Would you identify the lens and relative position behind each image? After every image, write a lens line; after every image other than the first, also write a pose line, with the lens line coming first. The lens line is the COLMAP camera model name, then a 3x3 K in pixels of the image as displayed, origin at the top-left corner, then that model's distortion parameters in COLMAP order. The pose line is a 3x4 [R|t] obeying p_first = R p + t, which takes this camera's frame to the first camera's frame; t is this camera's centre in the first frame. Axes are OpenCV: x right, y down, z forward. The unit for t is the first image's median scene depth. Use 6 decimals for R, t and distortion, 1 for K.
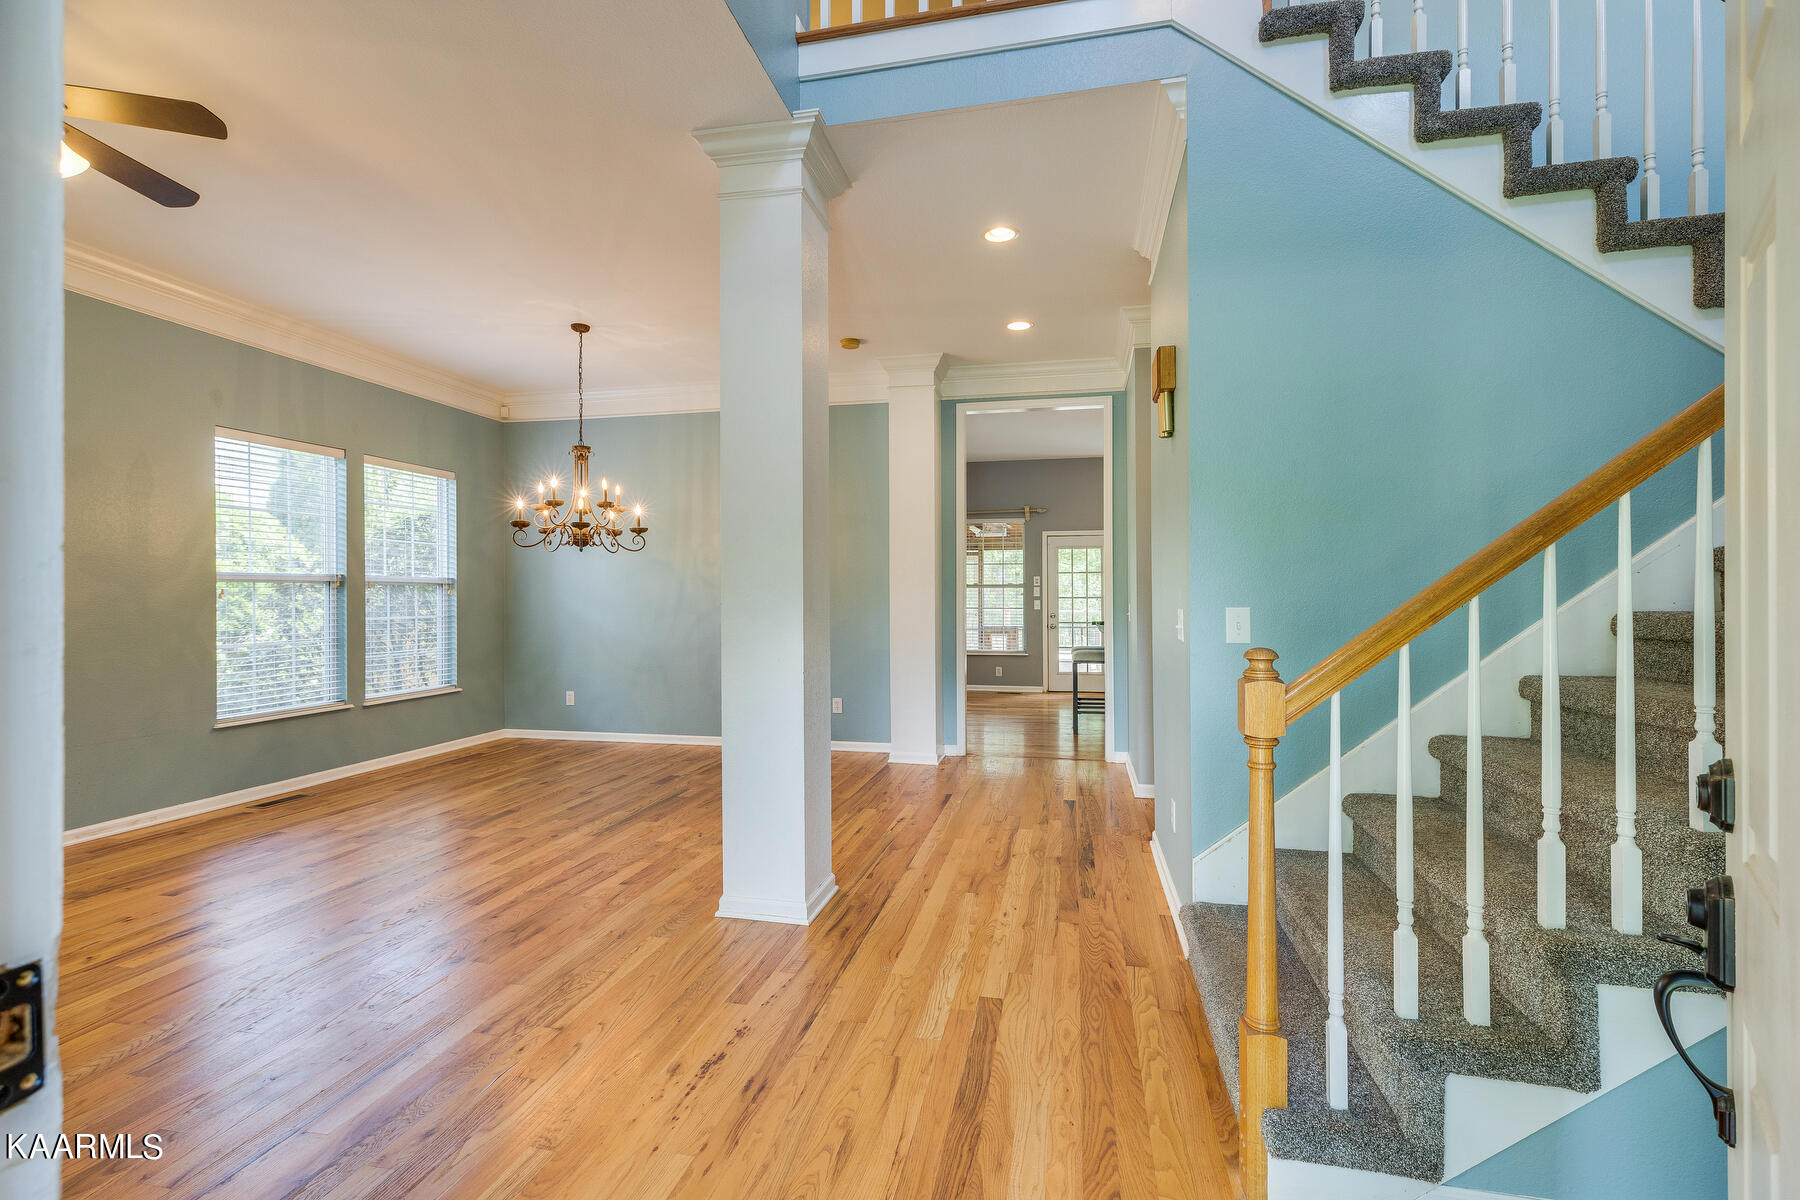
lens RADIAL K [[814.3, 0, 900.5], [0, 814.3, 596.1], [0, 0, 1]] dist [0.002771, -0.000662]
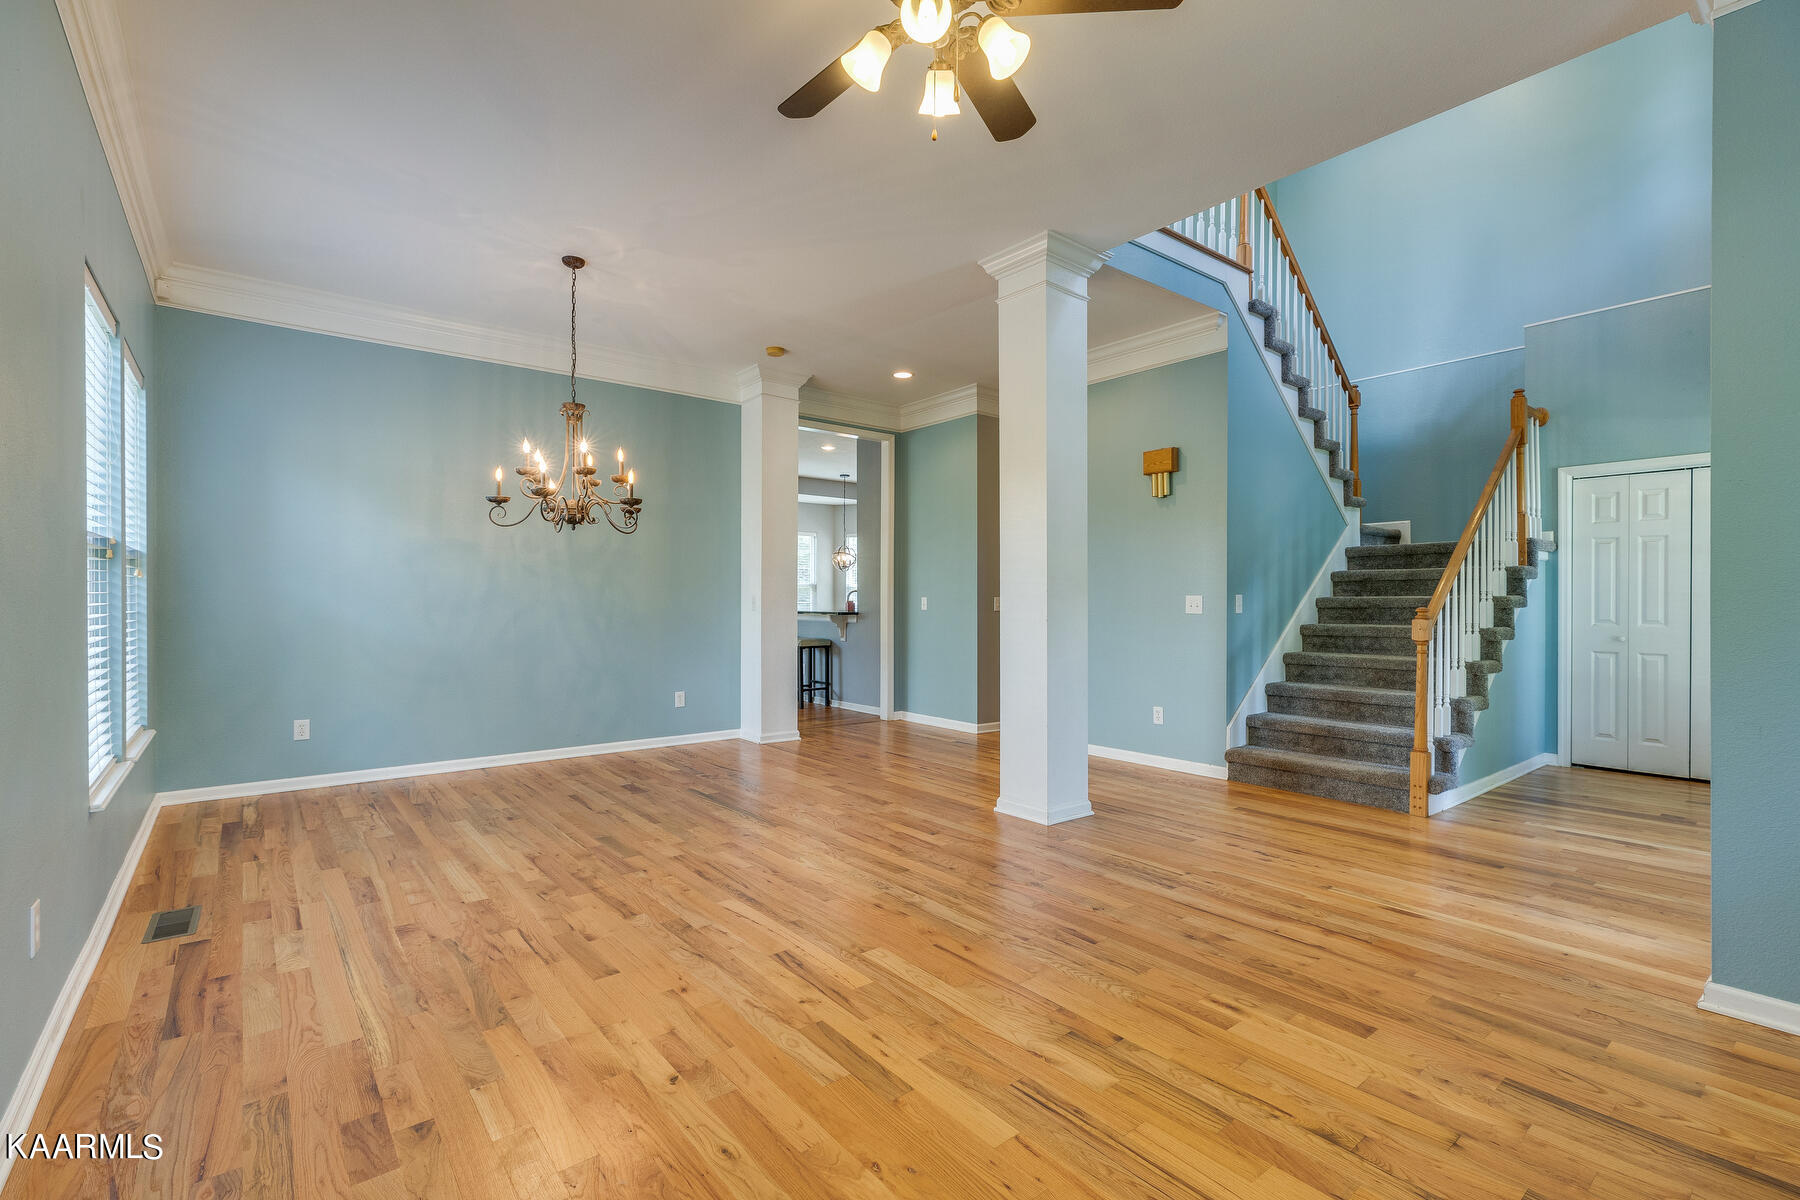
lens RADIAL K [[814.3, 0, 903.2], [0, 814.3, 597.4], [0, 0, 1]] dist [0.002771, -0.000662]
pose [[0.622642, 0.005702, 0.782486, -1.149187], [-0.004099, 0.999983, -0.004026, 0.022757], [-0.782496, -0.000700, 0.622655, 0.291926]]
